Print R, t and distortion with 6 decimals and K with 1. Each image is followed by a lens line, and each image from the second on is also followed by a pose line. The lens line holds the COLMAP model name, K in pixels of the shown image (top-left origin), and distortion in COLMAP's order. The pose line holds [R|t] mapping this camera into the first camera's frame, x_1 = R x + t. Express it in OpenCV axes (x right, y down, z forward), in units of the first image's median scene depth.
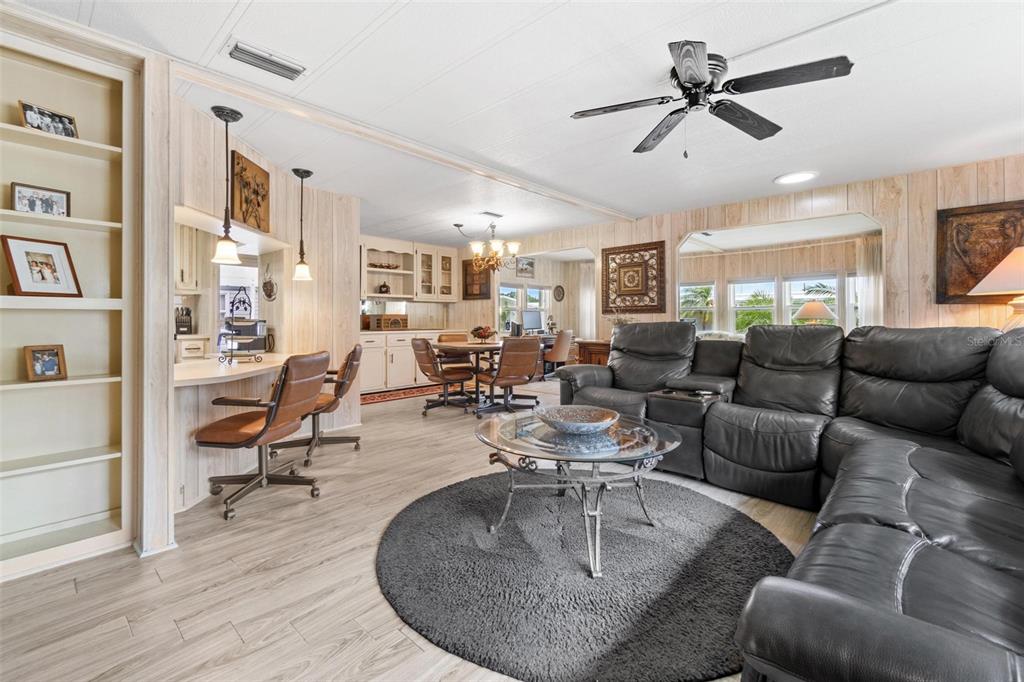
lens RADIAL K [[446.3, 0, 522.9], [0, 446.3, 320.2], [0, 0, 1]] dist [0.002036, 0.000307]
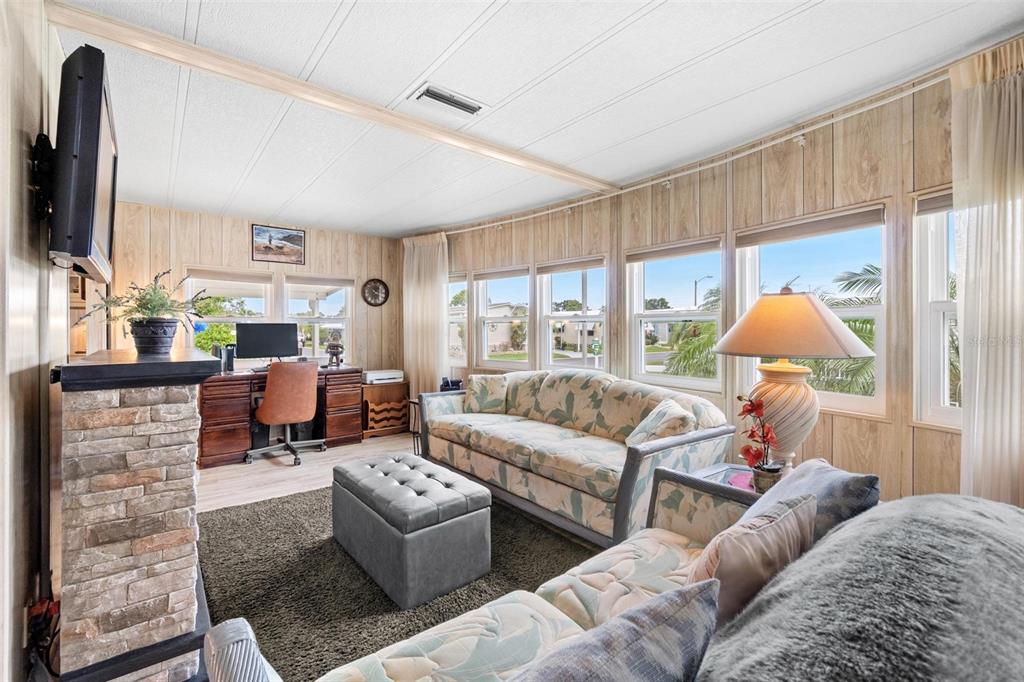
lens RADIAL K [[446.3, 0, 513.1], [0, 446.3, 333.8], [0, 0, 1]] dist [0.002036, 0.000307]
pose [[0.987529, 0.003790, -0.157394, 0.480935], [-0.002168, 0.999943, 0.010473, -0.017514], [0.157424, -0.010001, 0.987480, 0.628473]]
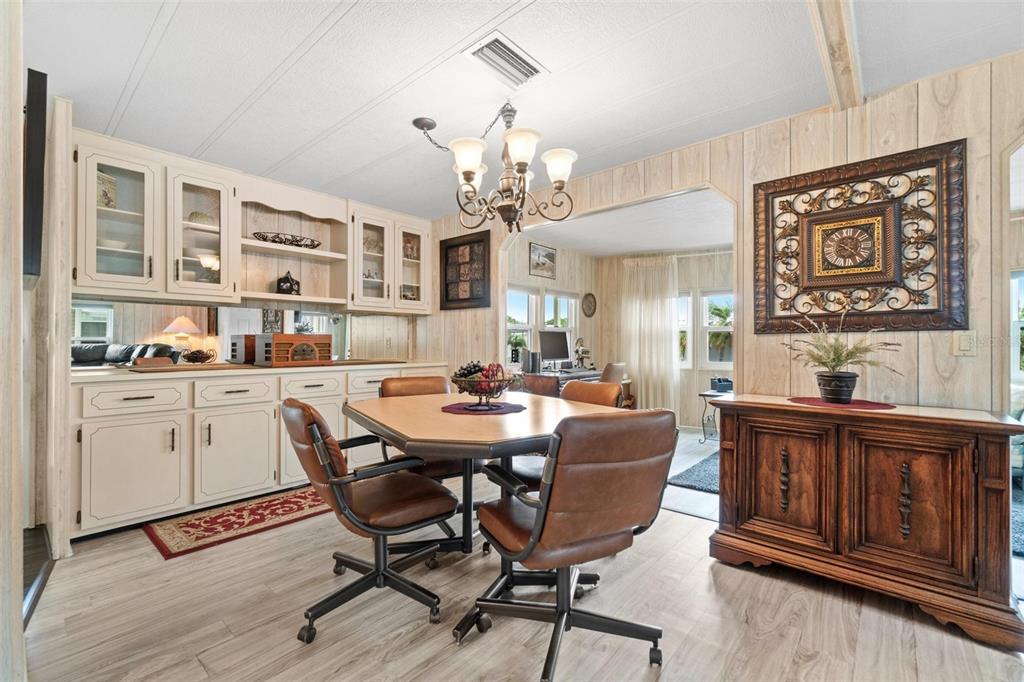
lens RADIAL K [[446.3, 0, 514.9], [0, 446.3, 343.0], [0, 0, 1]] dist [0.002036, 0.000307]
pose [[0.999904, 0.003697, 0.013373, -0.052248], [-0.003654, 0.999988, -0.003213, -0.002184], [-0.013384, 0.003164, 0.999905, 0.476702]]
